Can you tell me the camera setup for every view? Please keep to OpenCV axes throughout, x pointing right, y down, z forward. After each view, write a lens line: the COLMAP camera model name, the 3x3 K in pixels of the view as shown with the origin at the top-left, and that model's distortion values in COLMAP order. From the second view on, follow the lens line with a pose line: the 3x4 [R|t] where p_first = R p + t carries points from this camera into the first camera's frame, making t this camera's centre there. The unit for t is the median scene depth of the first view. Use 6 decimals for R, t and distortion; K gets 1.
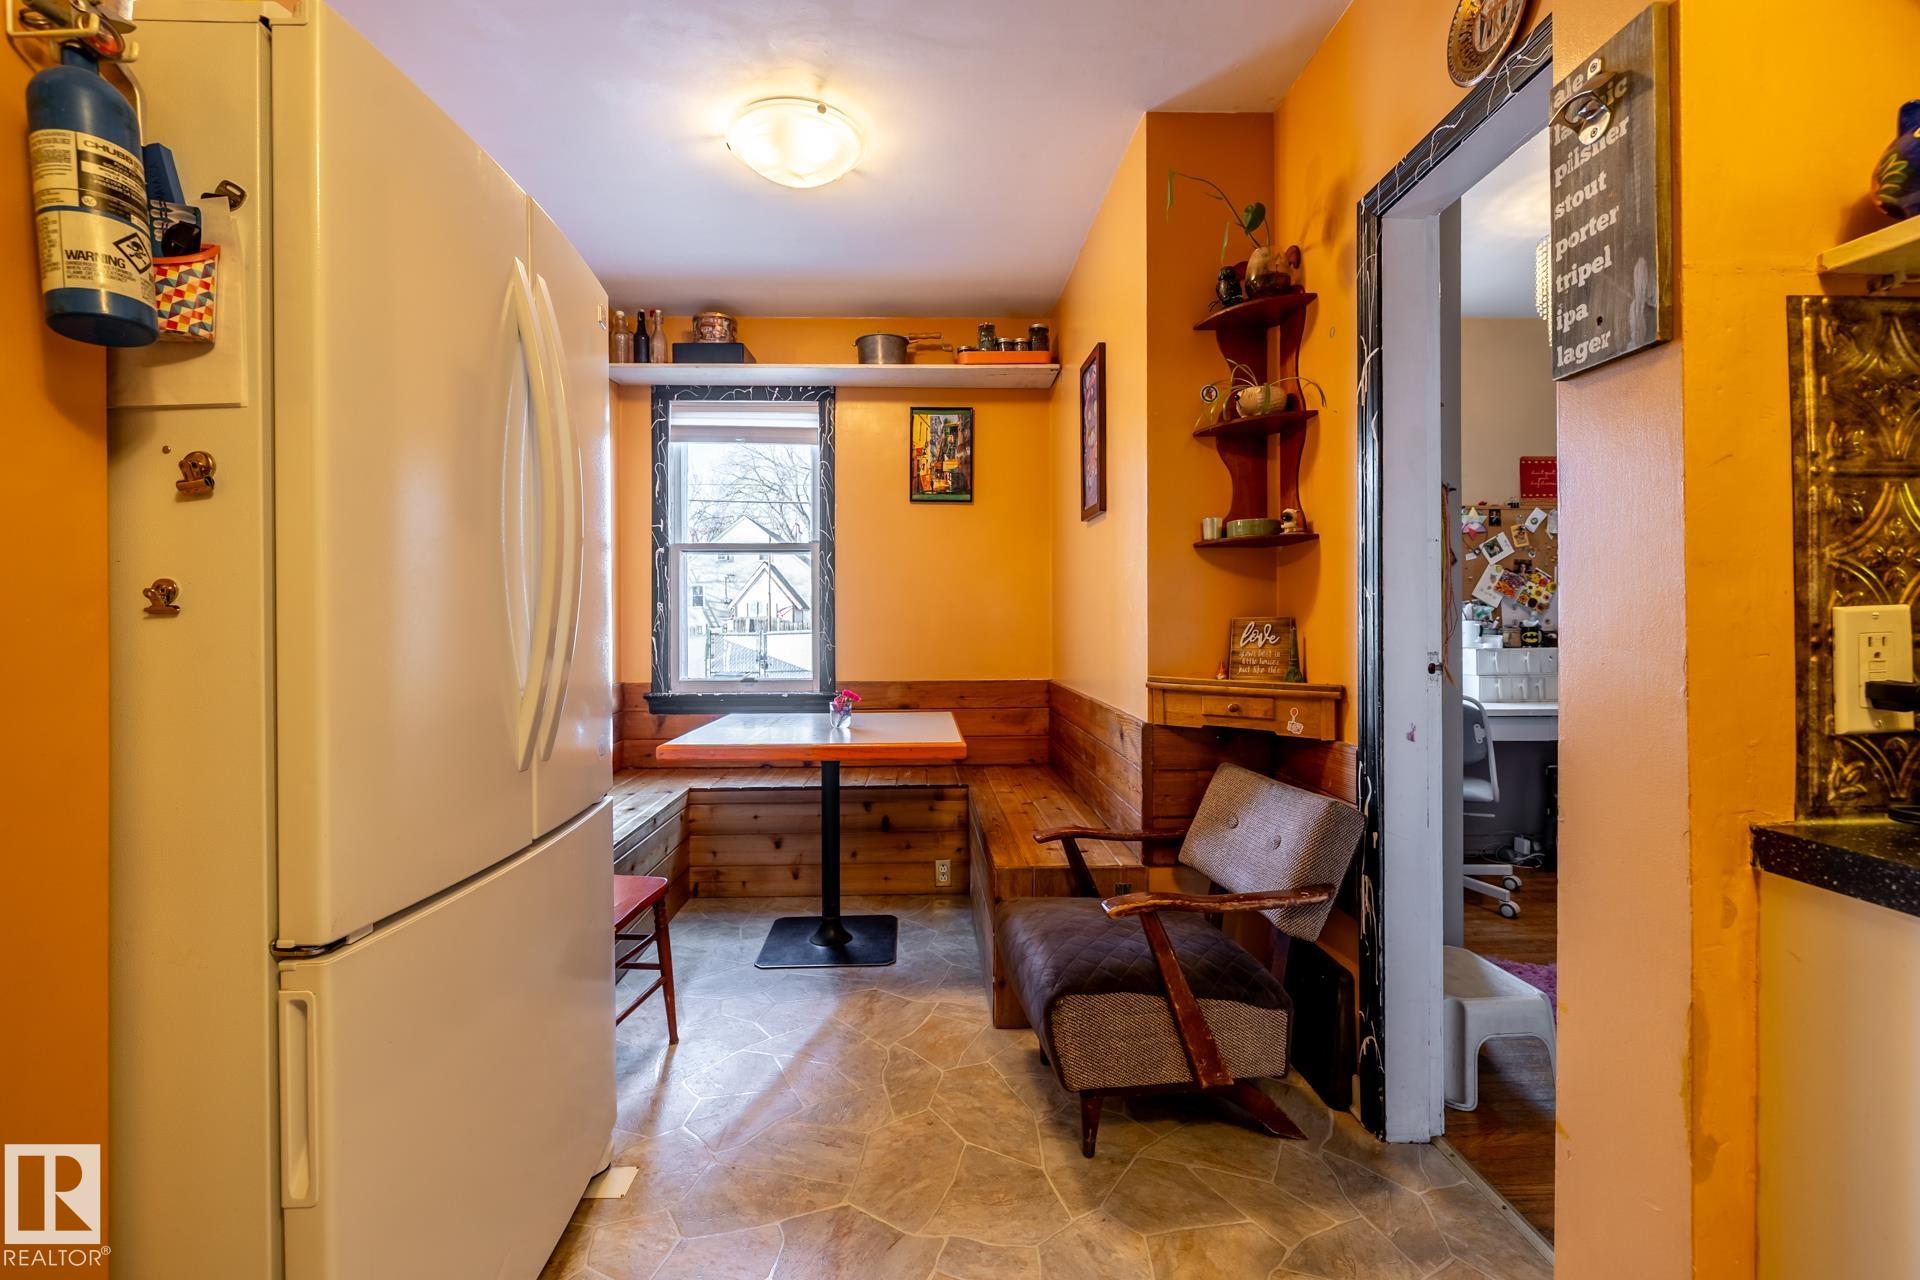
lens RADIAL K [[814.7, 0, 918.3], [0, 814.7, 619.1], [0, 0, 1]] dist [-0.002816, -0.000433]
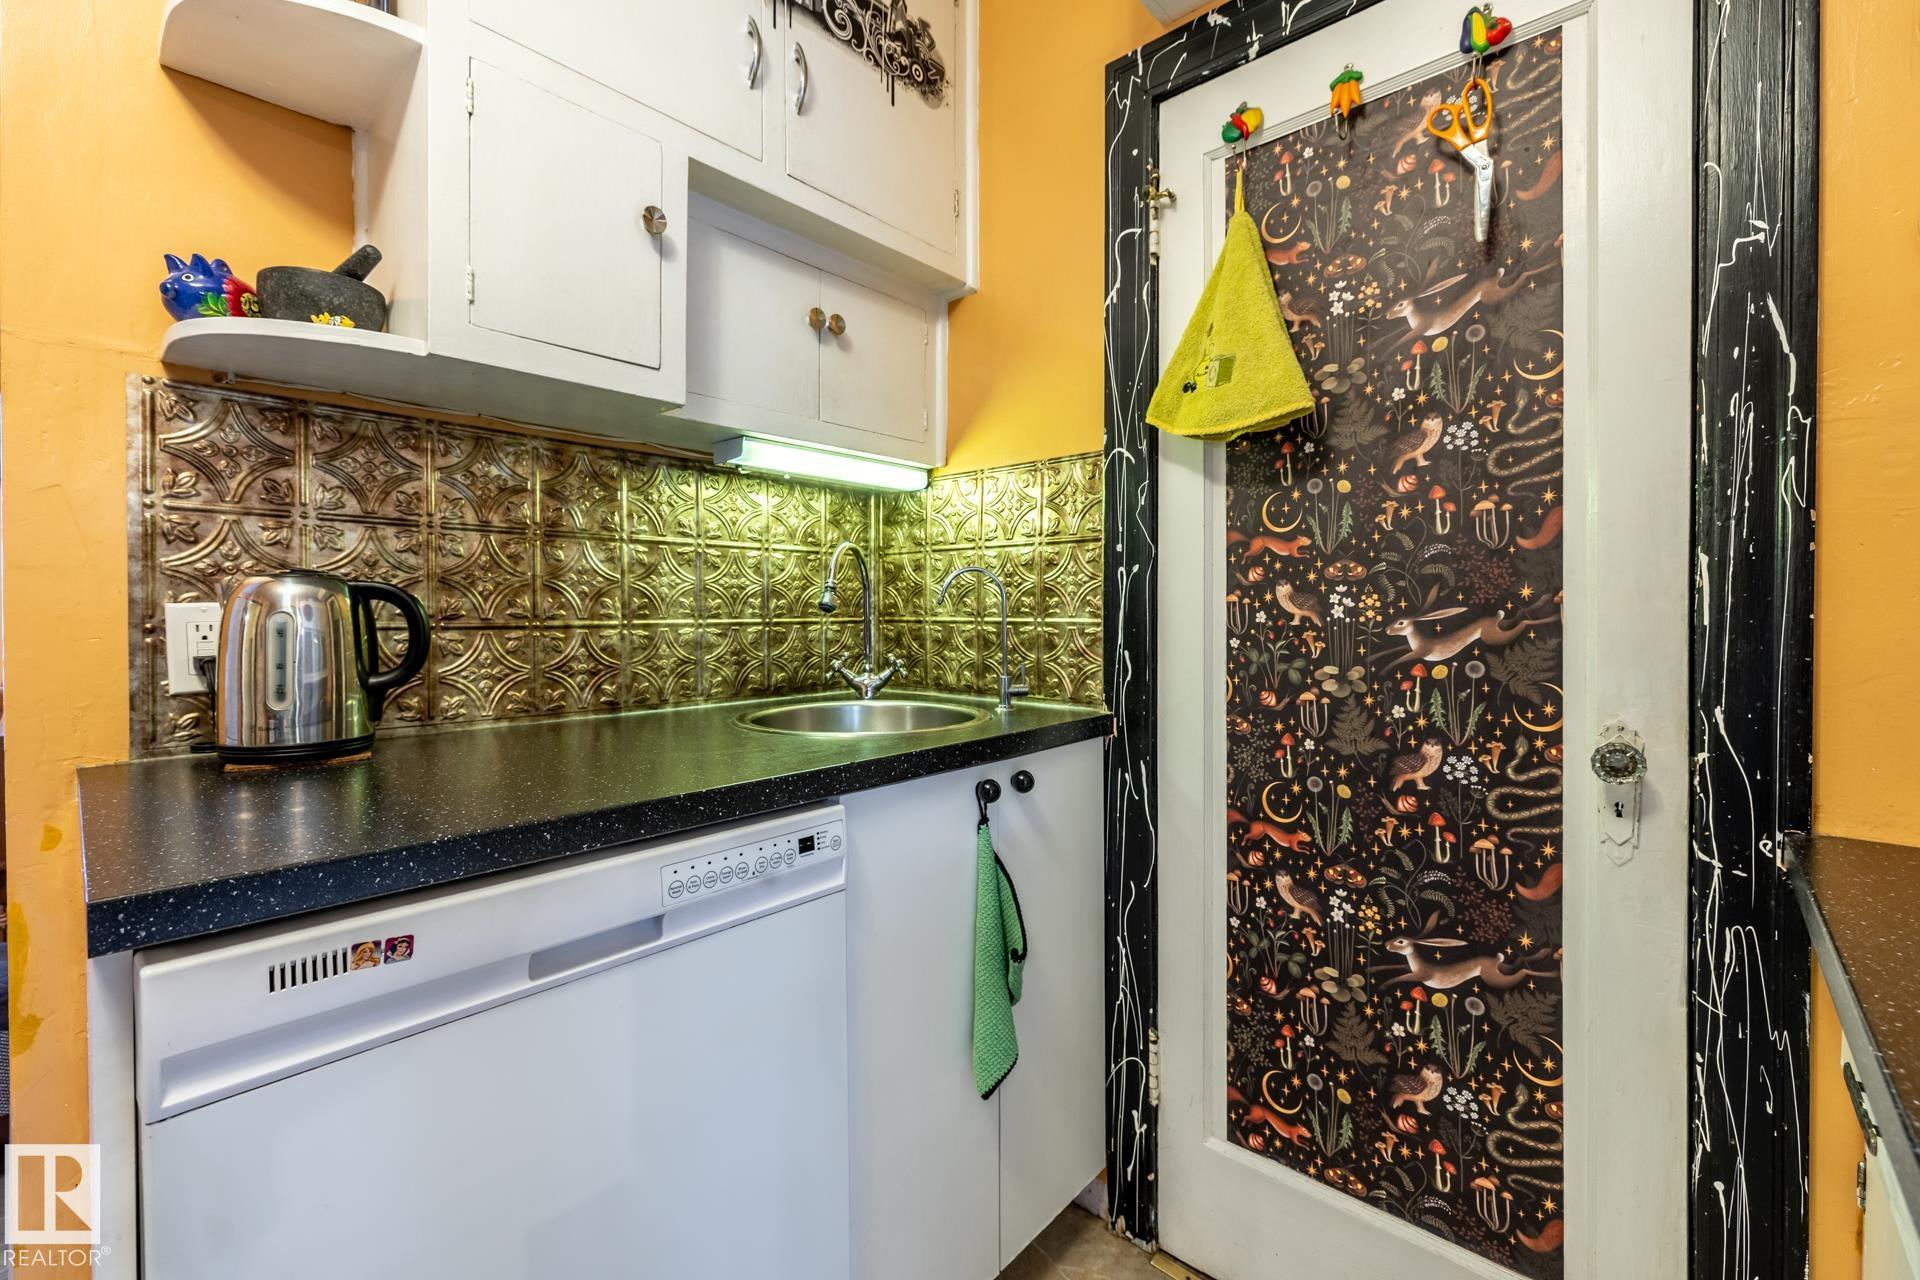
lens RADIAL K [[814.7, 0, 918.3], [0, 814.7, 619.1], [0, 0, 1]] dist [-0.002816, -0.000433]
pose [[0.680405, 0.003432, 0.732829, 0.196172], [-0.004195, 0.999991, -0.000788, 0.001703], [-0.732825, -0.002539, 0.680413, -0.176213]]
